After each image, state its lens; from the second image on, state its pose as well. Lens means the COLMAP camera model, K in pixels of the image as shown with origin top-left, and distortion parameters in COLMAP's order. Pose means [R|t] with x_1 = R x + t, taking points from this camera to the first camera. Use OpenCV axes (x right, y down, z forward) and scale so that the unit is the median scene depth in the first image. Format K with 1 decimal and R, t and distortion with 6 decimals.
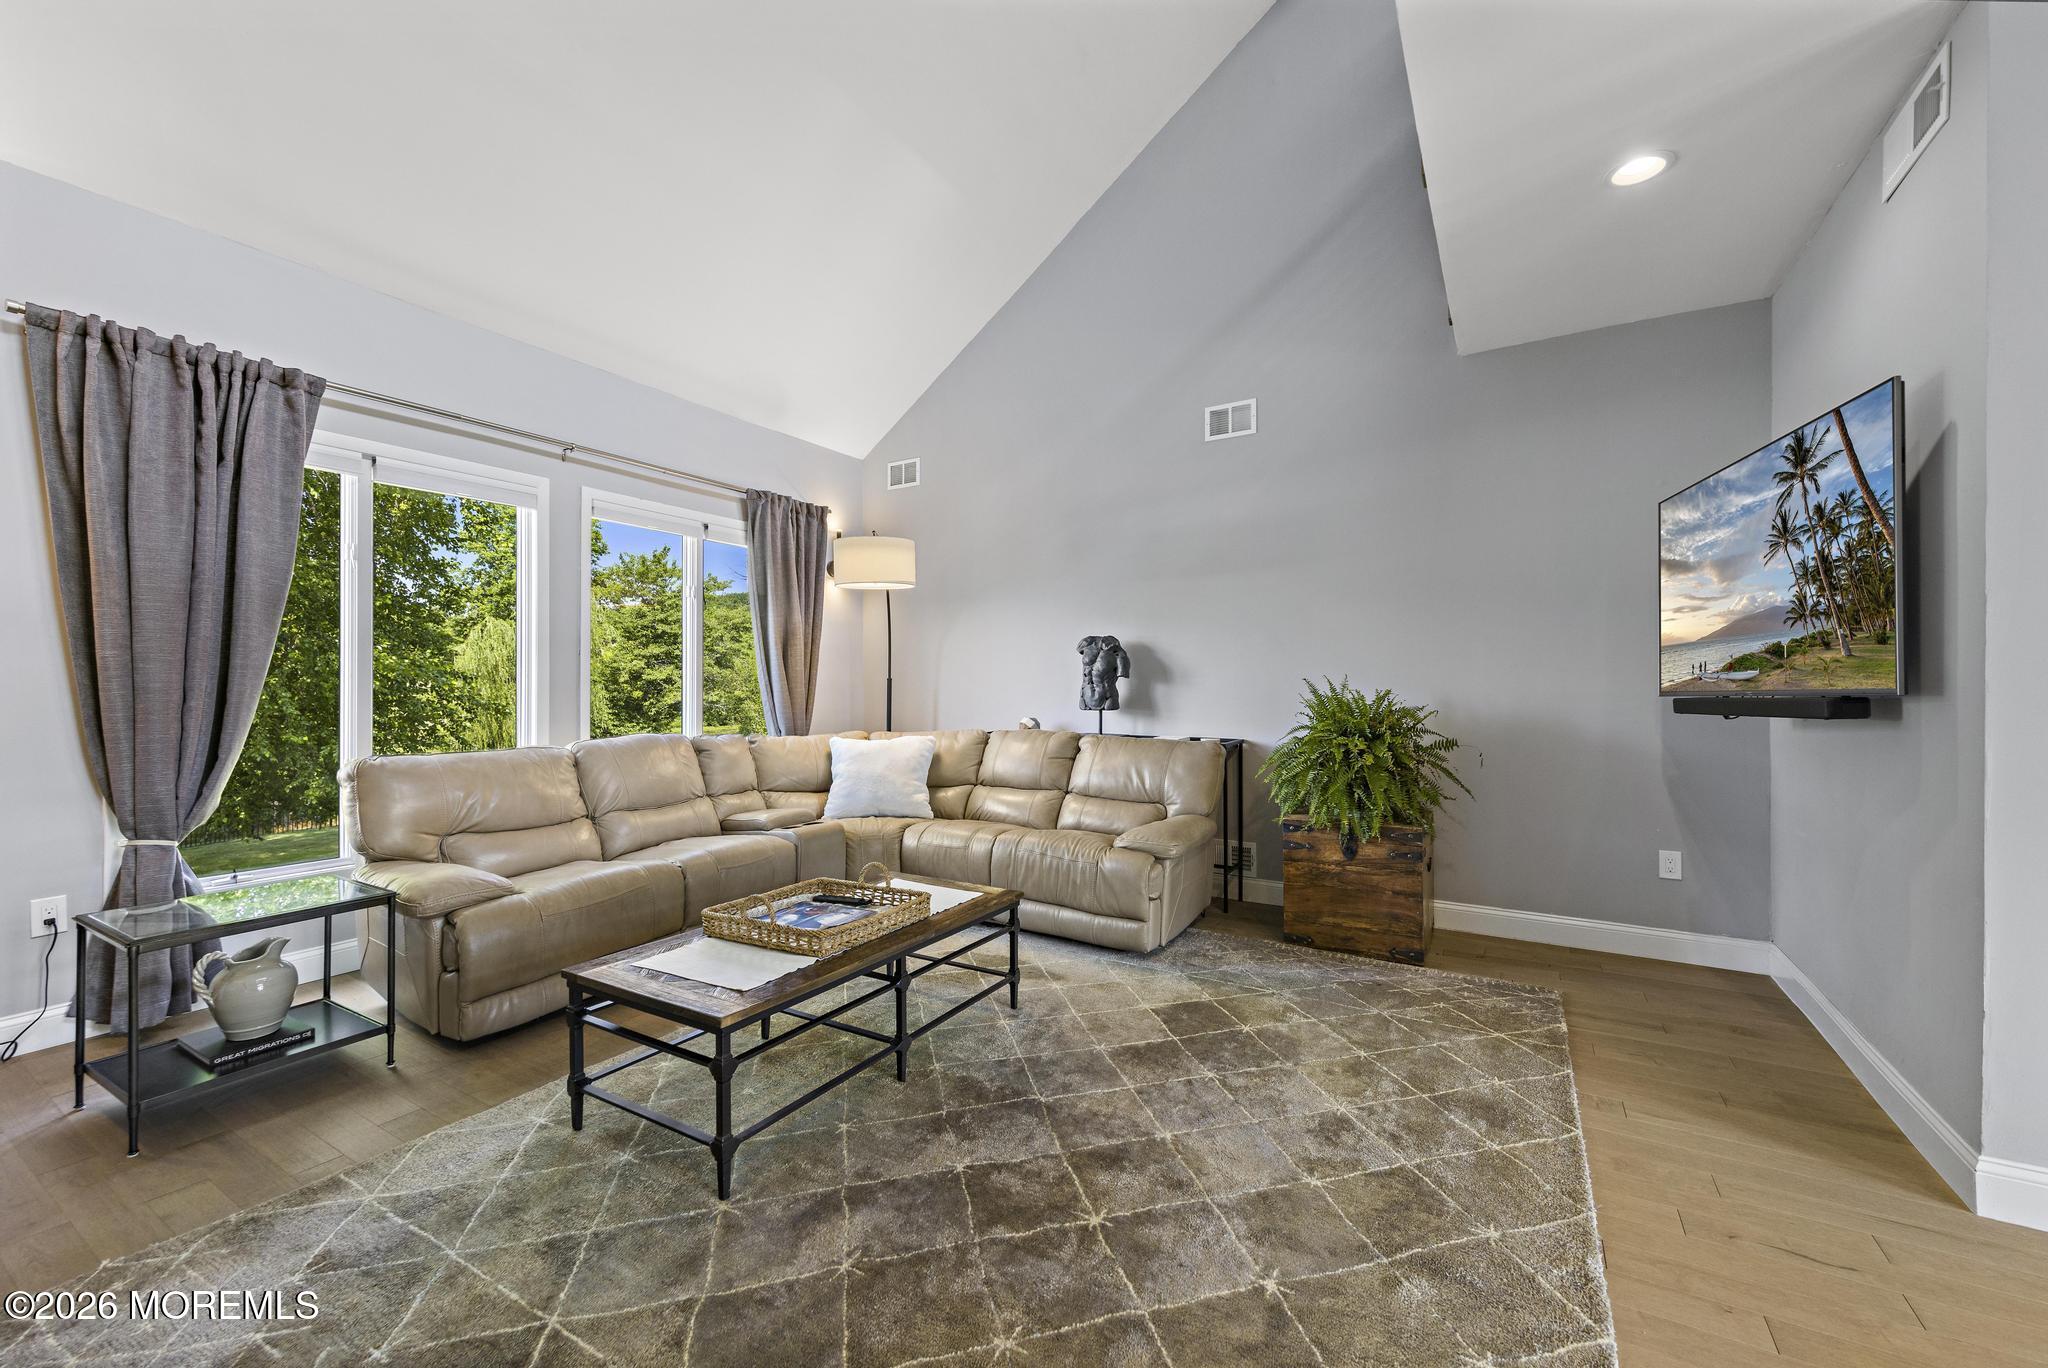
lens RADIAL K [[806.9, 0, 1037.9], [0, 806.9, 682.0], [0, 0, 1]] dist [0.000070, 0.000008]
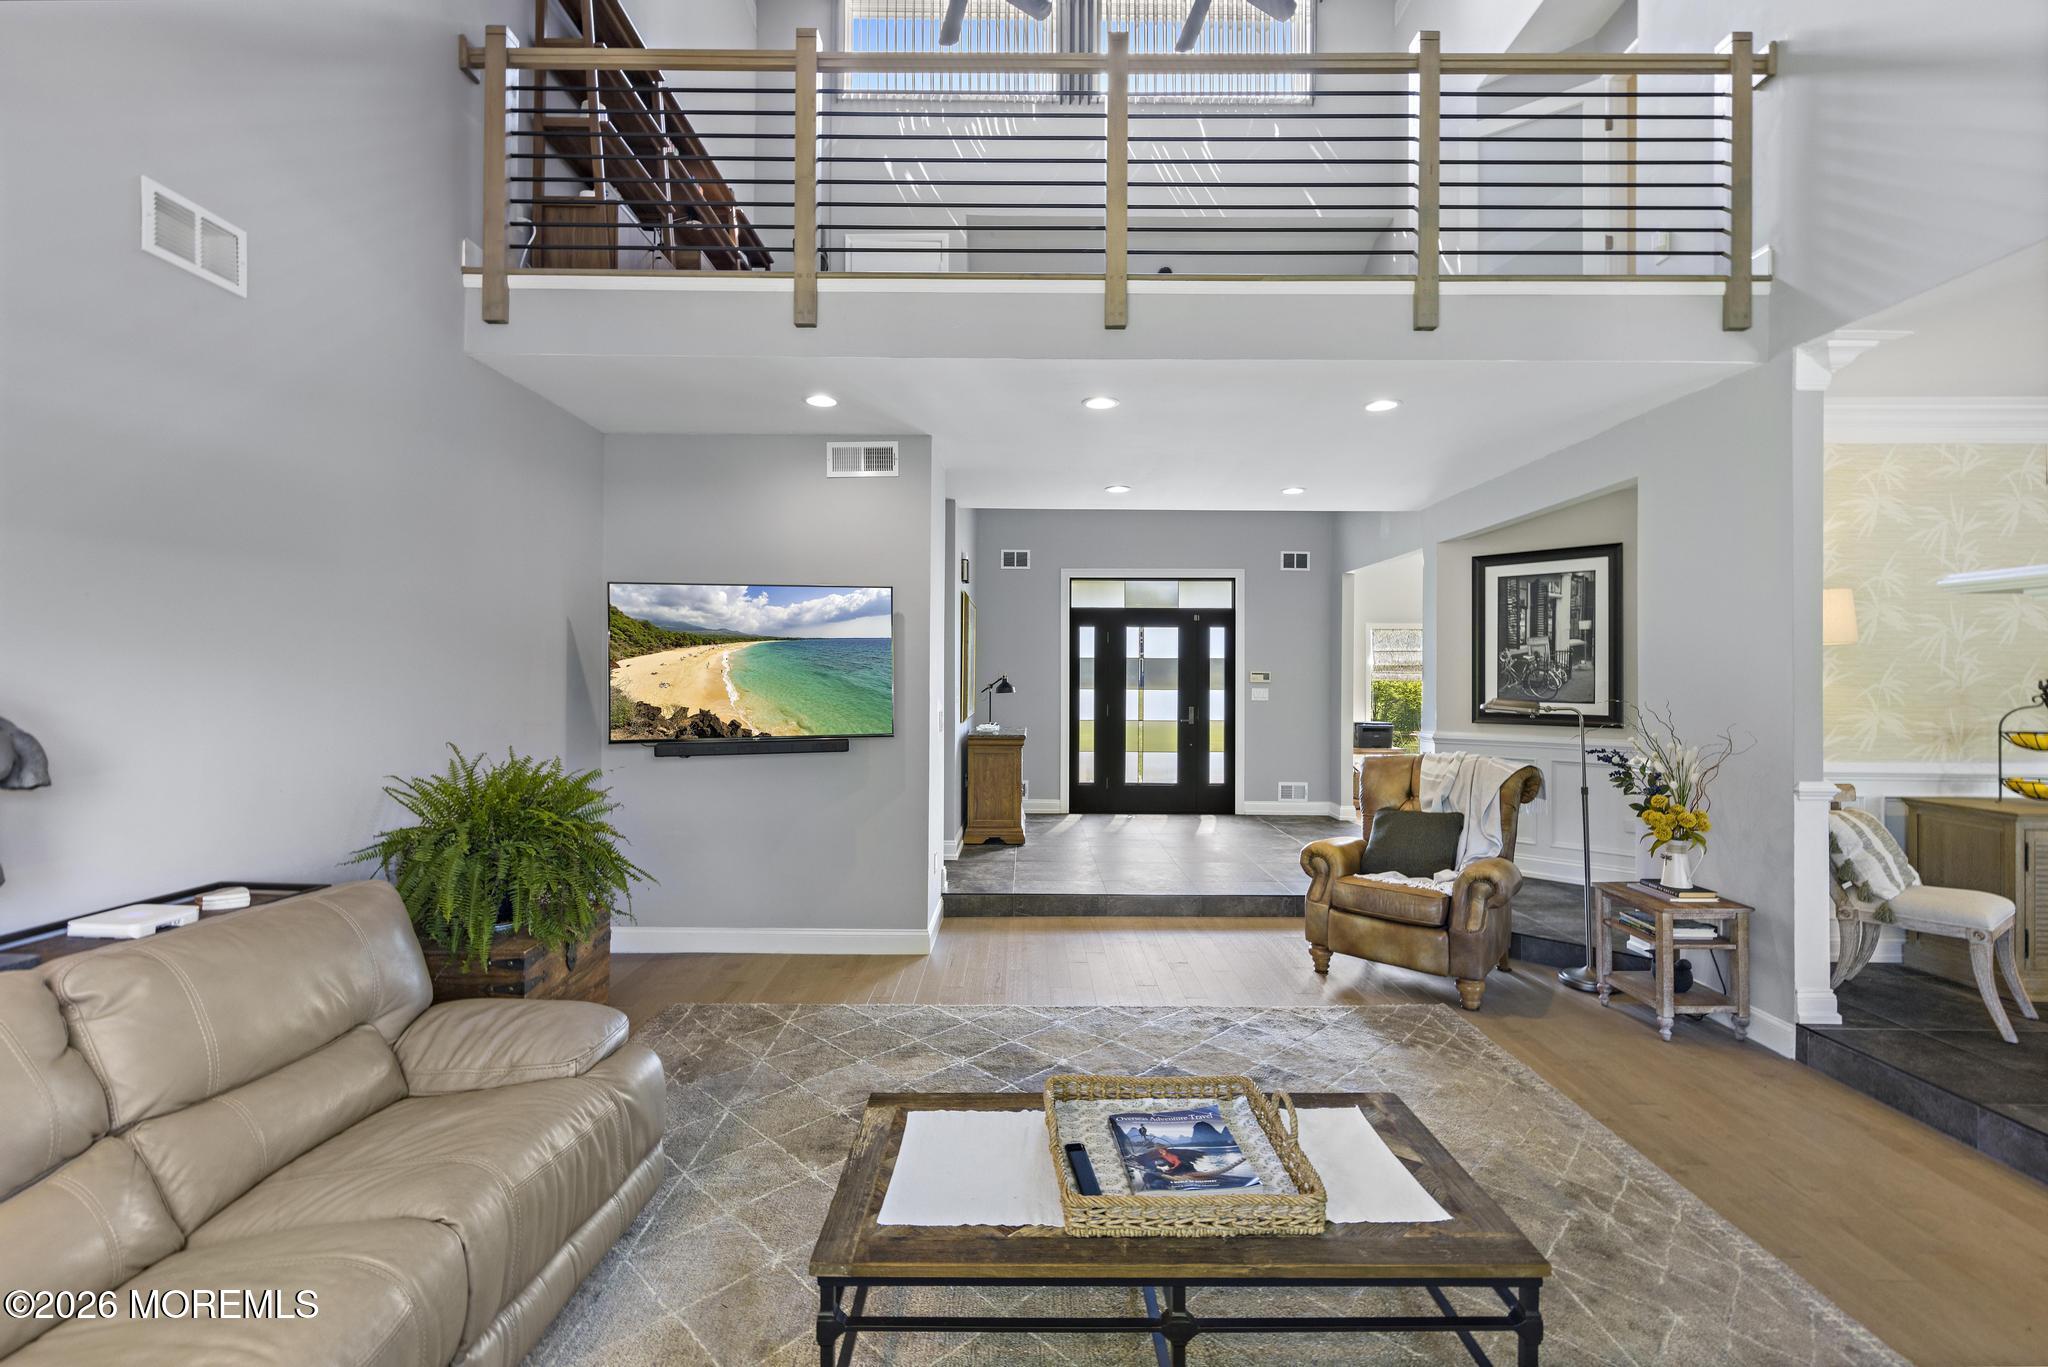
lens RADIAL K [[839.9, 0, 1040.9], [0, 839.9, 671.8], [0, 0, 1]] dist [0.000592, 0.000284]
pose [[-0.518681, 0.005183, 0.854952, -0.469683], [-0.004998, 0.999946, -0.009095, -0.060689], [-0.854953, -0.008991, -0.518627, 0.836675]]
